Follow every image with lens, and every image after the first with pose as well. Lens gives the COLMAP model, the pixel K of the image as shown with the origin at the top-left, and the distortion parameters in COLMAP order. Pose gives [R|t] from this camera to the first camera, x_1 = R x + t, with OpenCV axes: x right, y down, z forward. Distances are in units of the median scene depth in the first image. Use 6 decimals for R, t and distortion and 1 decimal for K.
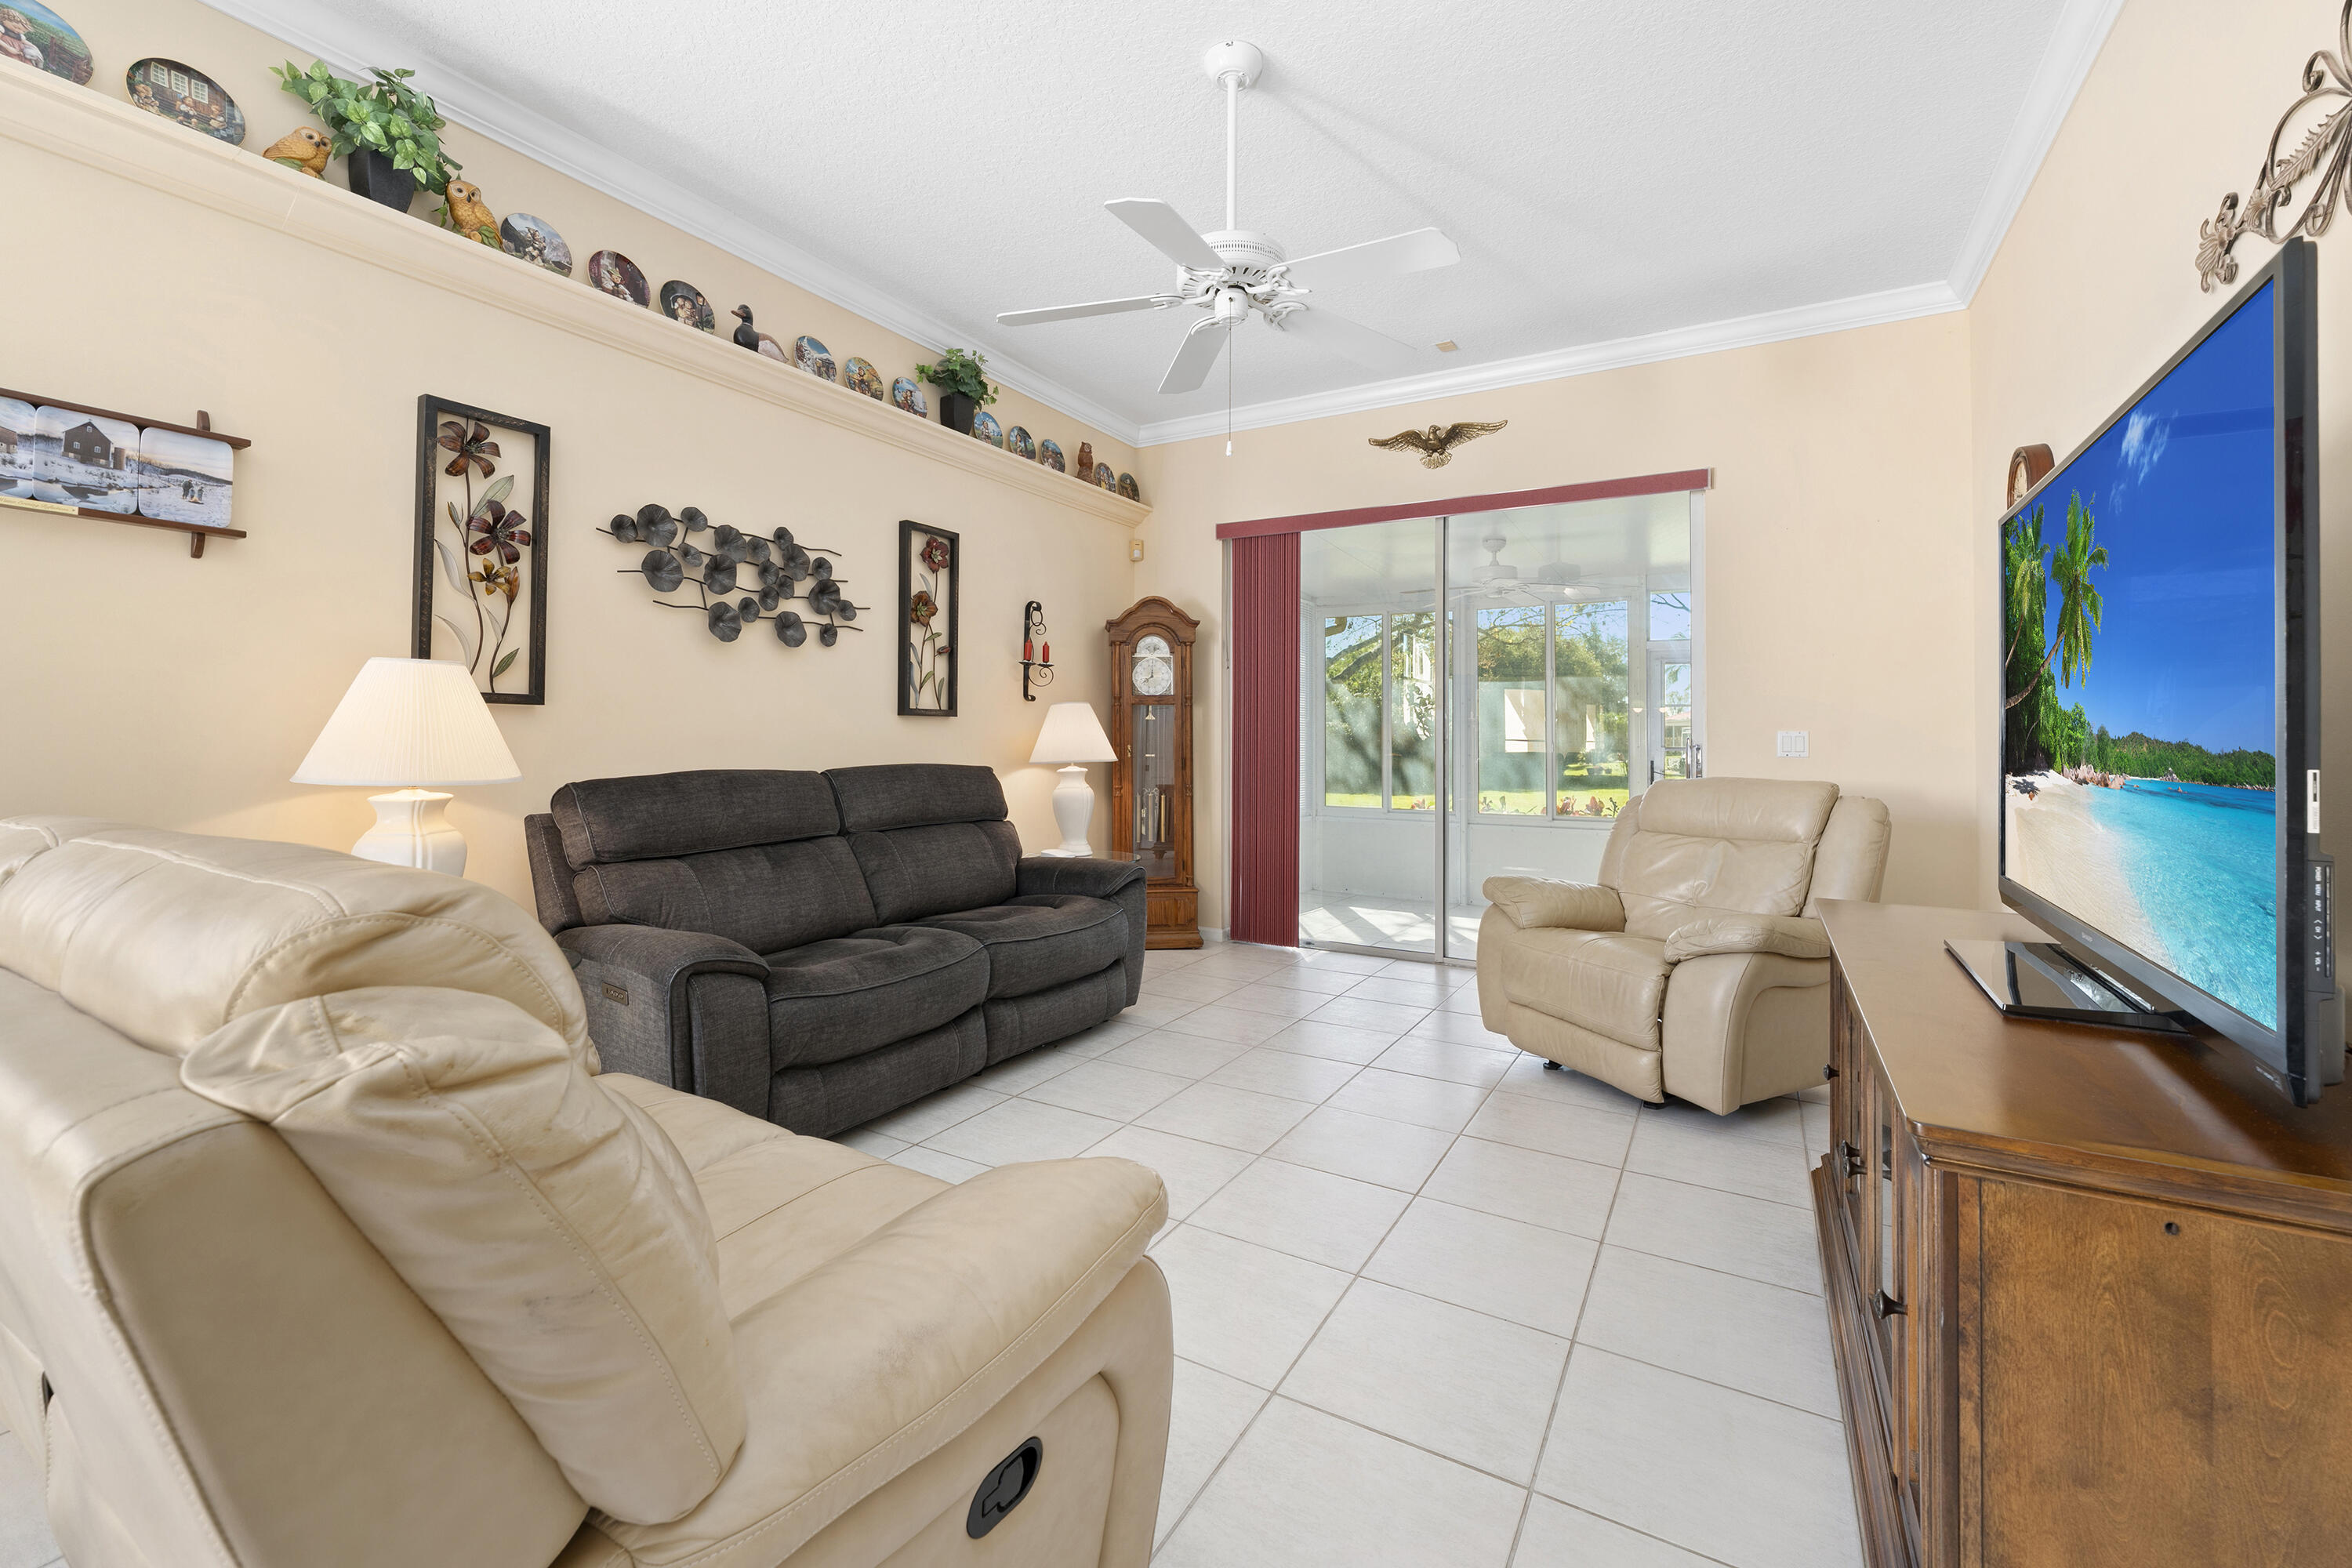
lens RADIAL K [[980.8, 0, 1173.2], [0, 980.8, 714.0], [0, 0, 1]] dist [0.002496, 0.000400]
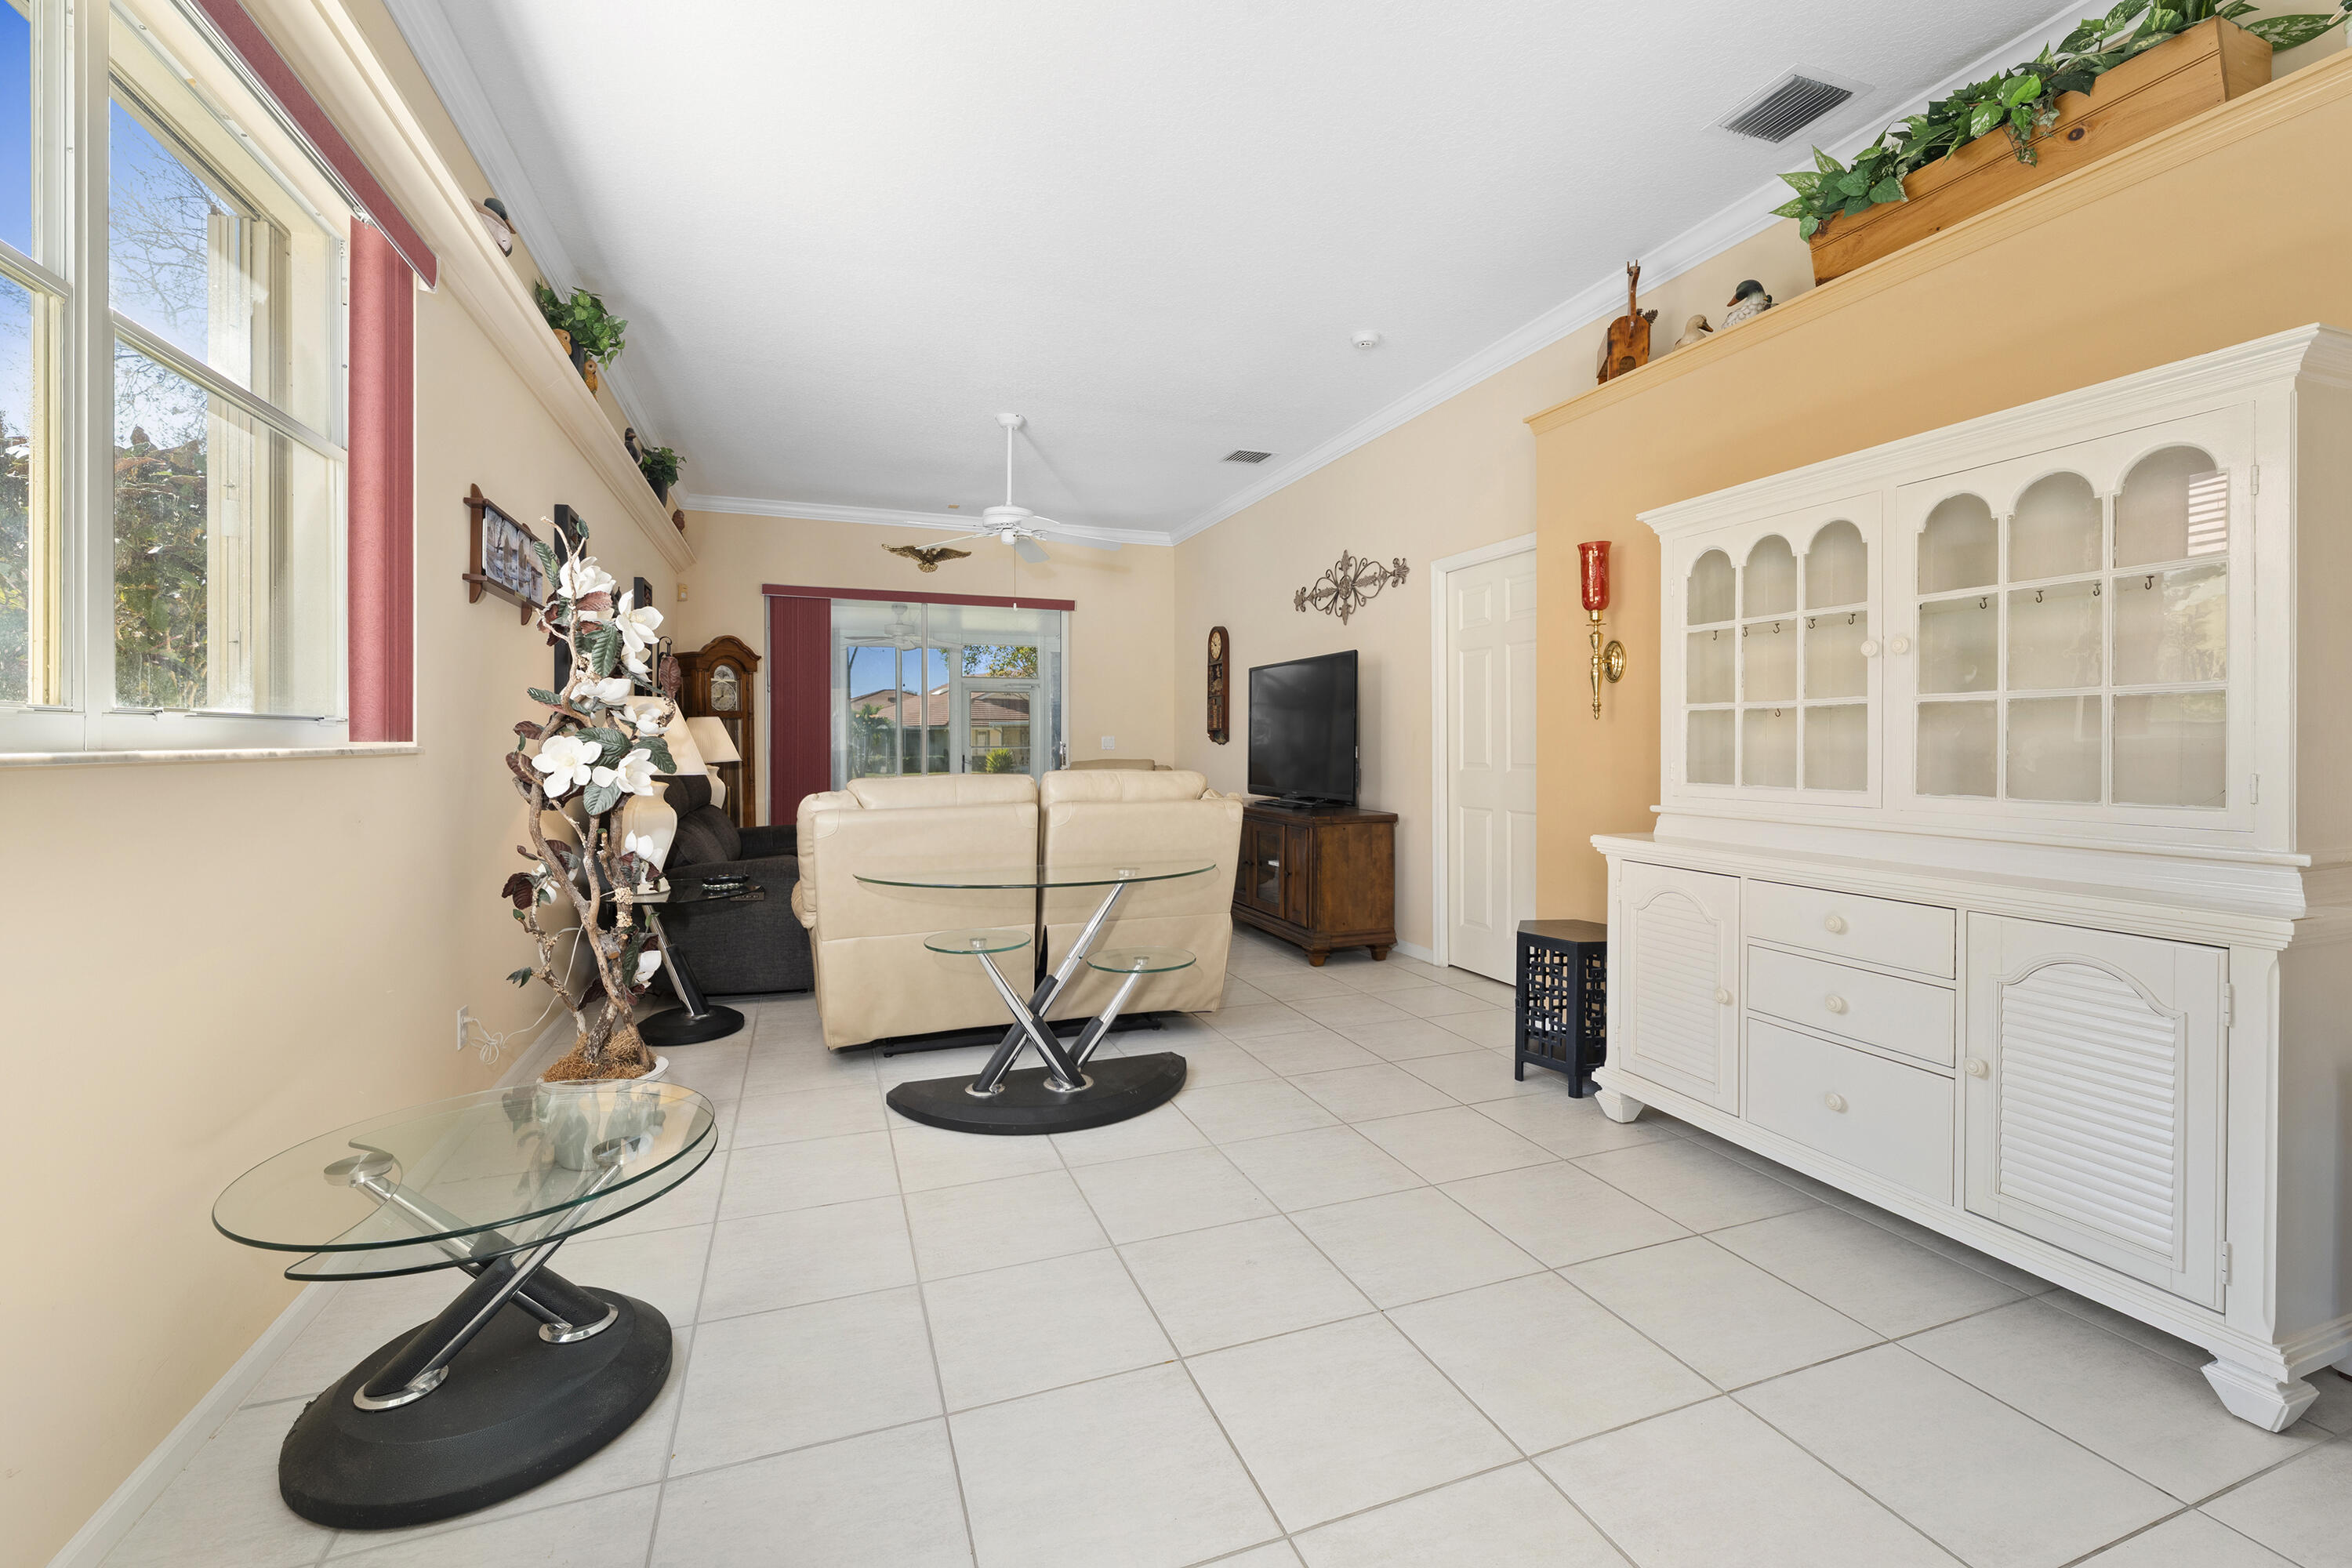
lens RADIAL K [[943.2, 0, 1169.0], [0, 943.2, 748.8], [0, 0, 1]] dist [0.008728, -0.000173]
pose [[0.626665, -0.019502, 0.779045, -0.815499], [-0.006767, 0.999513, 0.030465, -0.013513], [-0.779259, -0.024363, 0.626228, -0.332964]]
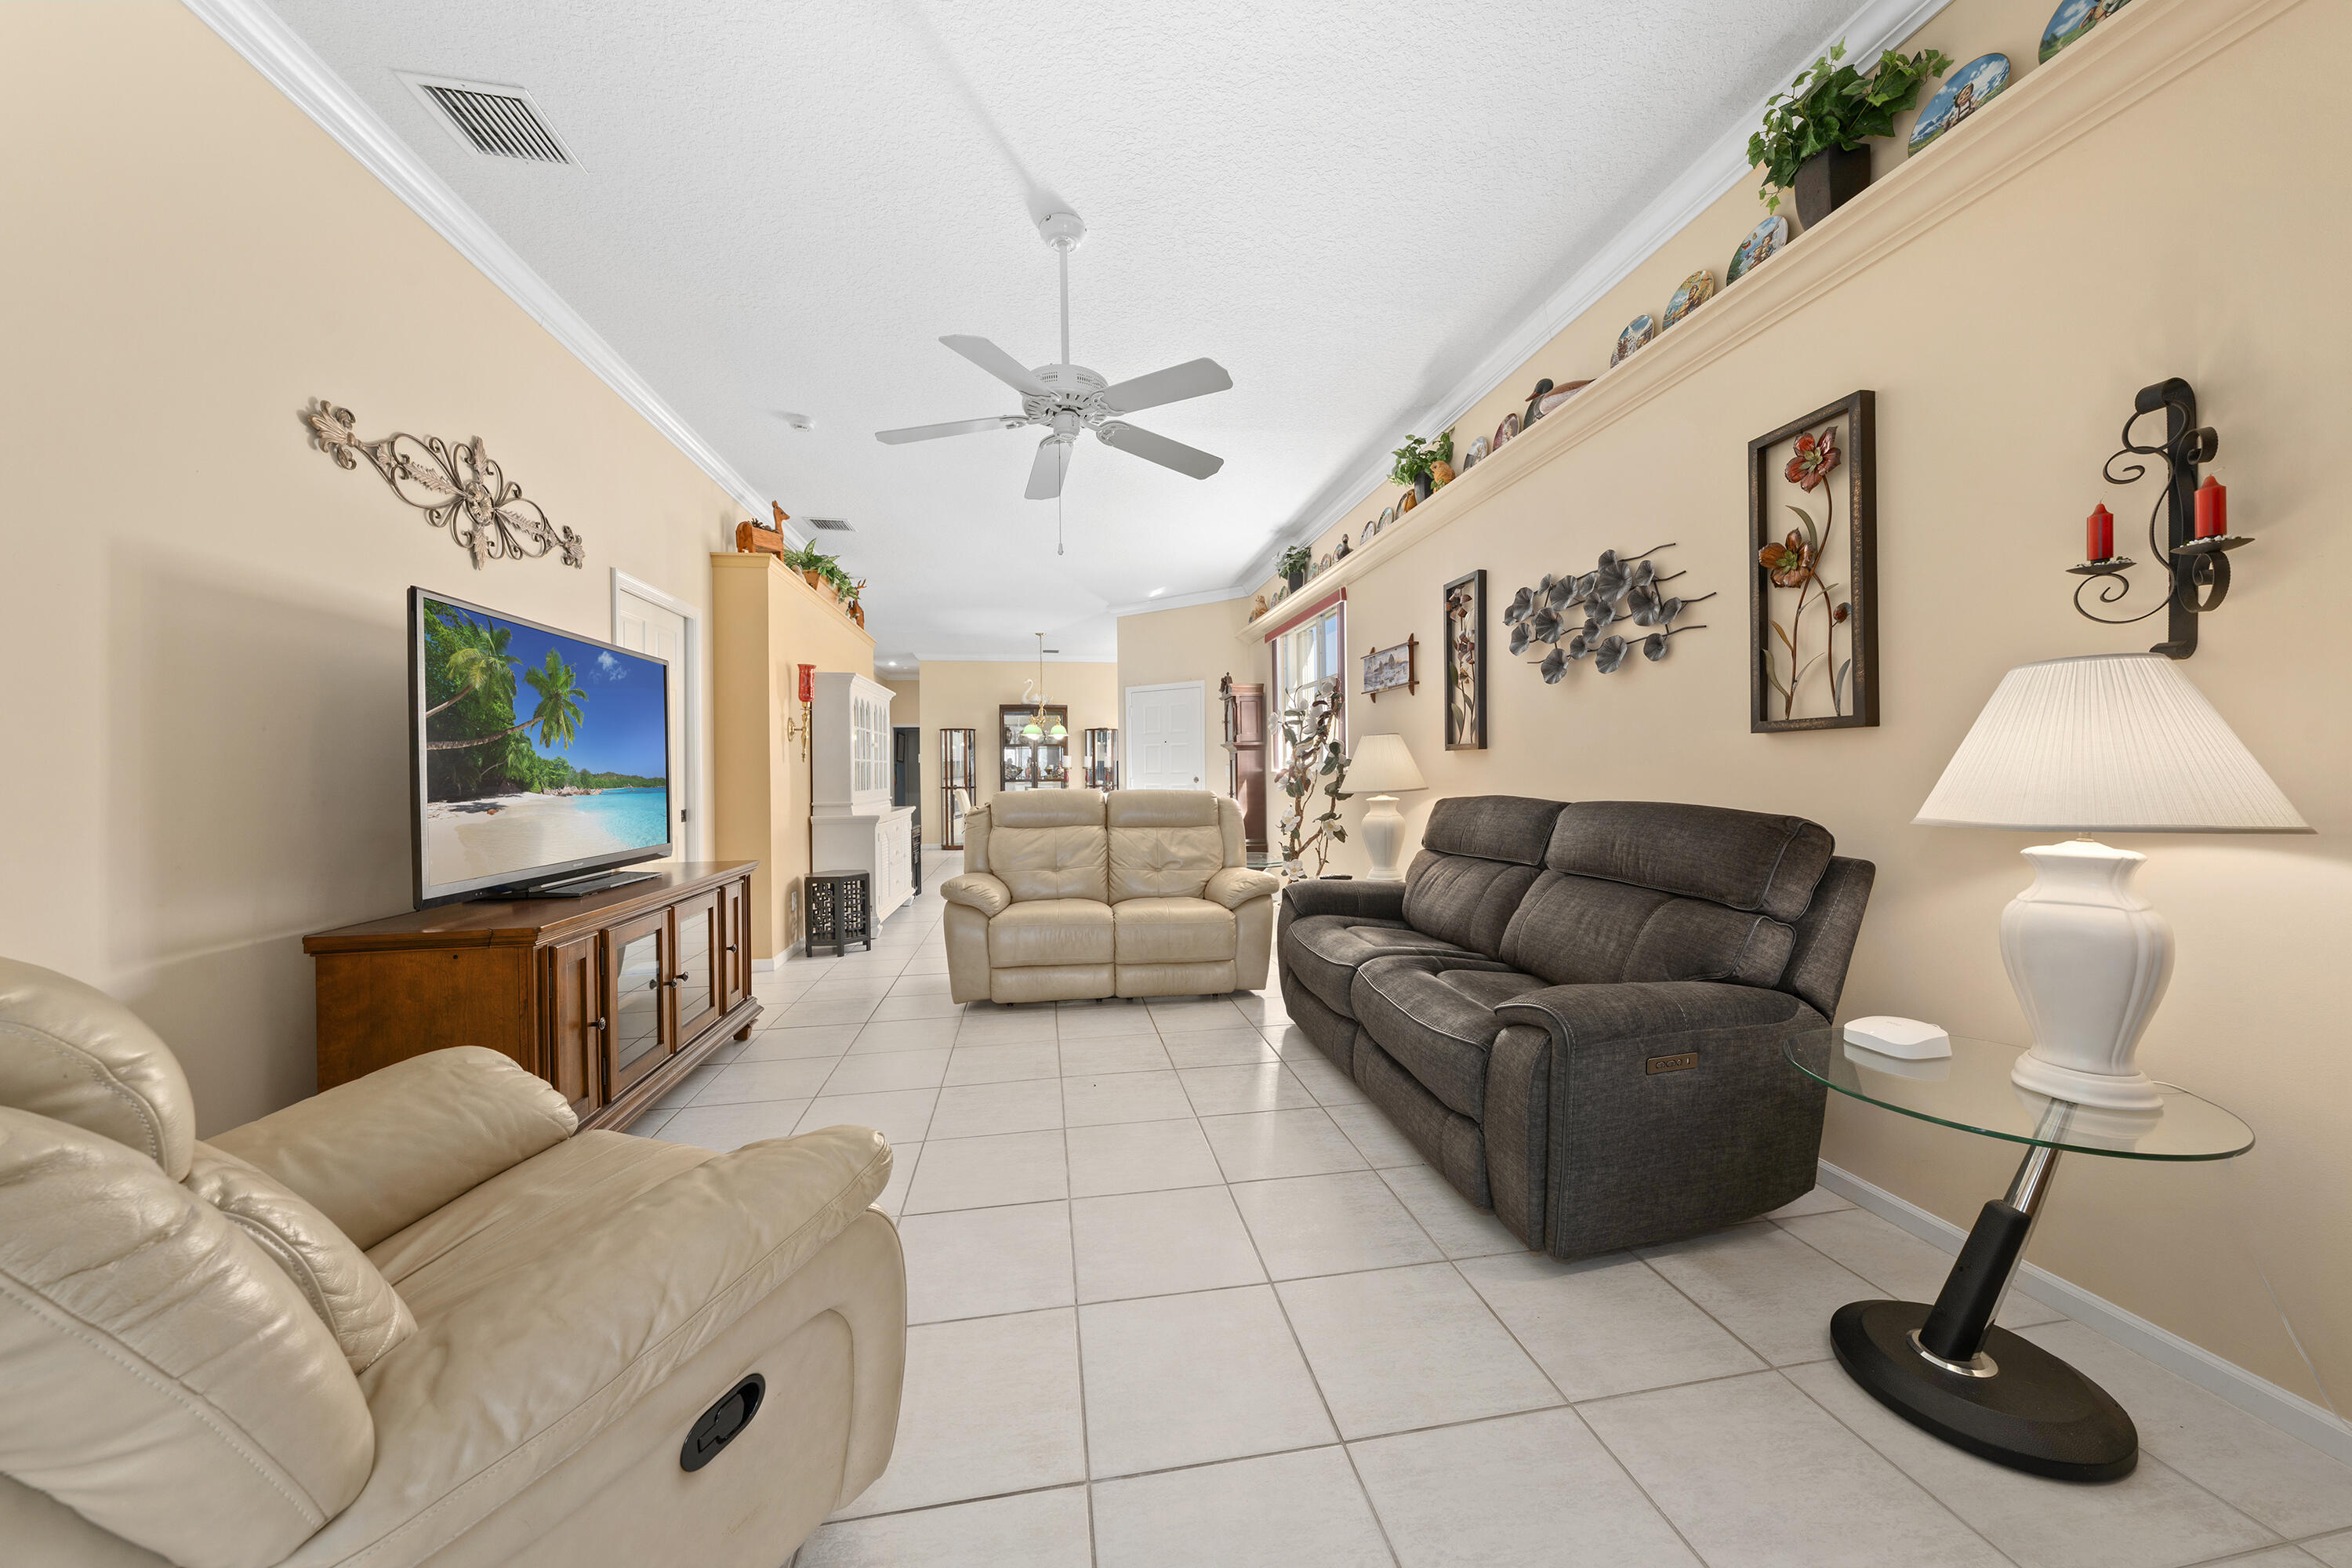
lens RADIAL K [[799.0, 0, 1181.9], [0, 799.0, 772.8], [0, 0, 1]] dist [-0.000206, -0.002022]
pose [[-0.759581, 0.003016, -0.650406, 0.371869], [0.020574, 0.999600, -0.019393, 0.030591], [0.650088, -0.028112, -0.759339, 1.133615]]
